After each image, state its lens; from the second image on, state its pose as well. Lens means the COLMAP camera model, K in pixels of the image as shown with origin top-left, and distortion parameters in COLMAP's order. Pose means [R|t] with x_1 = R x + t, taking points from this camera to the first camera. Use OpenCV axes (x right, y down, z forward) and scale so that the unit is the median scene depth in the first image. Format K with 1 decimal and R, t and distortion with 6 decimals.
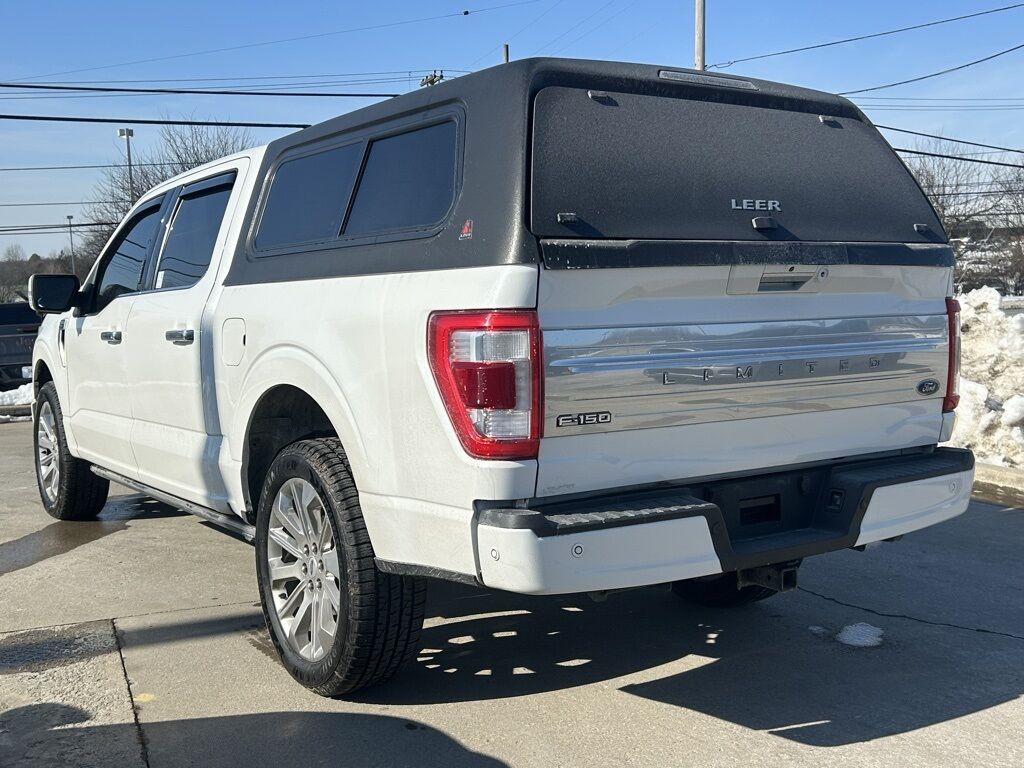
lens RADIAL K [[1151.3, 0, 512.0], [0, 1151.3, 384.0], [0, 0, 1]] dist [0.013748, 0.005231]
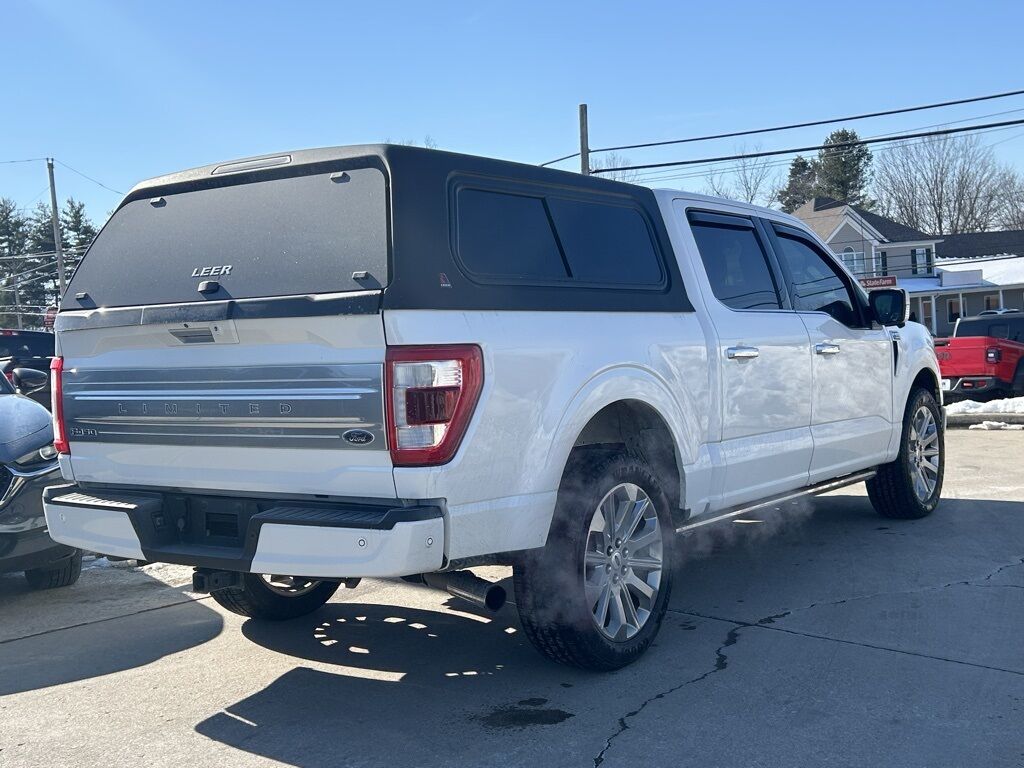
lens RADIAL K [[1243.4, 0, 512.0], [0, 1243.4, 384.0], [0, 0, 1]] dist [0.025383, 0.015948]
pose [[0.358010, 0.046643, -0.932552, 1.312188], [-0.041127, 0.998570, 0.034157, -0.080241], [0.932811, 0.026125, 0.359417, 0.700871]]
